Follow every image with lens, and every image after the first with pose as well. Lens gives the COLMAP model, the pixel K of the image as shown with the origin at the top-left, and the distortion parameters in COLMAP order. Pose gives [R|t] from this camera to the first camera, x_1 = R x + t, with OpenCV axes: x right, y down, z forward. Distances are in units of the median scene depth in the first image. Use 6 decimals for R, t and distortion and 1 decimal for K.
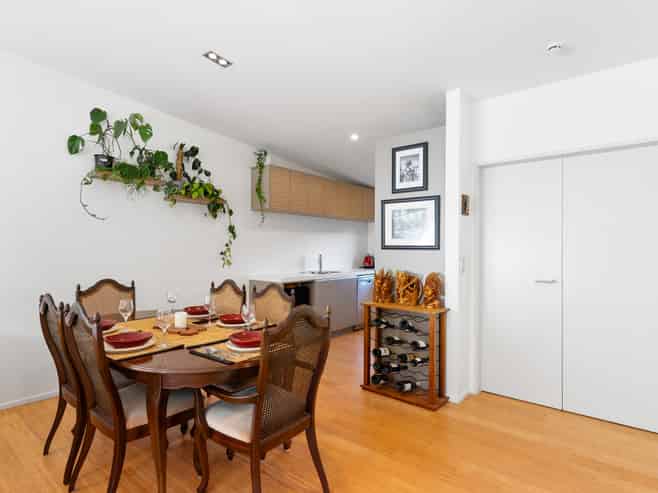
lens RADIAL K [[354.6, 0, 329.0], [0, 354.6, 246.5], [0, 0, 1]] dist [0.004566, -0.000169]
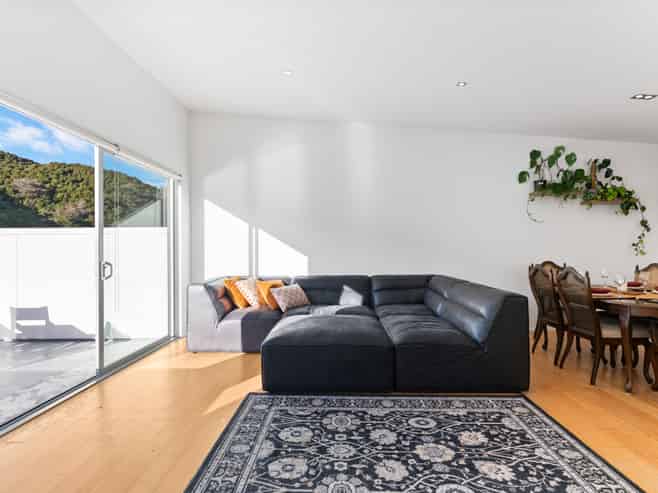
lens RADIAL K [[354.6, 0, 329.0], [0, 354.6, 246.5], [0, 0, 1]] dist [0.004566, -0.000169]
pose [[0.610701, -0.014339, -0.791732, 0.011772], [0.016390, 0.999851, -0.005465, 0.018478], [0.791692, -0.009639, 0.610844, -0.609504]]
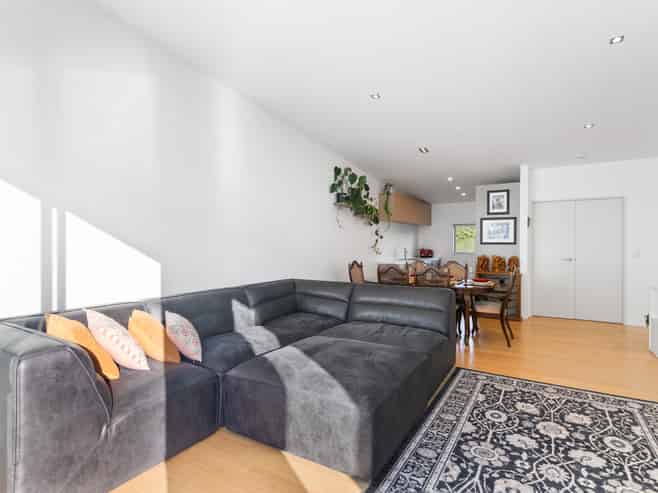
lens RADIAL K [[354.6, 0, 329.0], [0, 354.6, 246.5], [0, 0, 1]] dist [0.004566, -0.000169]
pose [[0.989596, -0.004515, 0.143806, -0.909783], [0.002878, 0.999929, 0.011584, -0.005145], [-0.143848, -0.011049, 0.989538, -0.734053]]
